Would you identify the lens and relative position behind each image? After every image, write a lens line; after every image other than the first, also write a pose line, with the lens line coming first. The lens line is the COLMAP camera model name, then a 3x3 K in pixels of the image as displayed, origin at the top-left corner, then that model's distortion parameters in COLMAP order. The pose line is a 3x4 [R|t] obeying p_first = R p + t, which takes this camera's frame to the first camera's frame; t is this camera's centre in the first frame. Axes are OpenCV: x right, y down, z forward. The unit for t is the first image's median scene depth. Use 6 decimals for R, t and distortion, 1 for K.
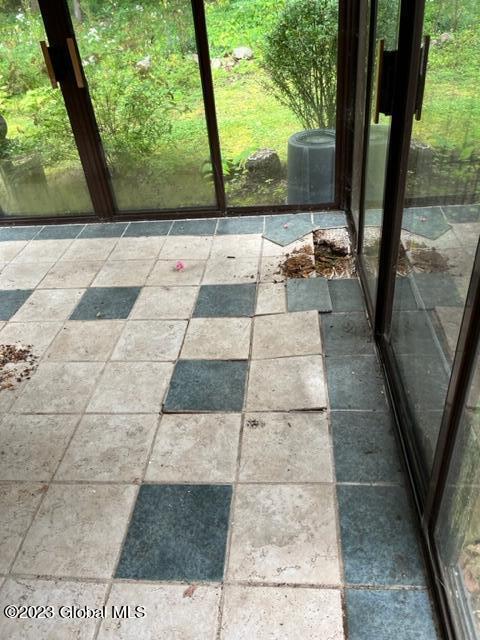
lens RADIAL K [[491.4, 0, 240.0], [0, 491.4, 320.0], [0, 0, 1]] dist [0.031414, -0.001617]
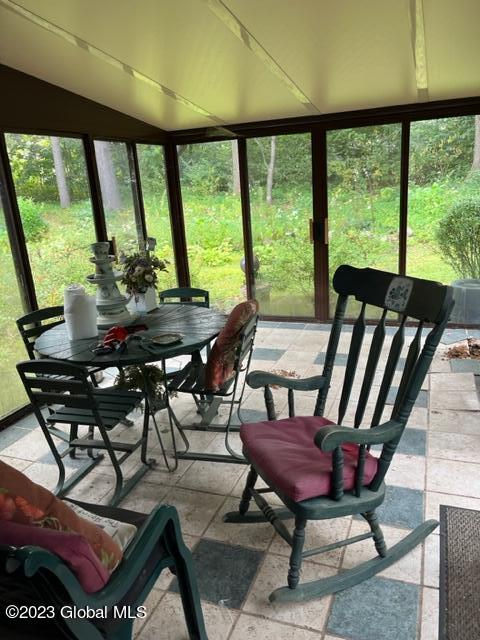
lens RADIAL K [[491.4, 0, 240.0], [0, 491.4, 320.0], [0, 0, 1]] dist [0.031414, -0.001617]
pose [[0.960525, 0.097671, -0.260484, -0.132608], [-0.172630, 0.943521, -0.282784, 0.315488], [0.218152, 0.316588, 0.923137, -0.562015]]
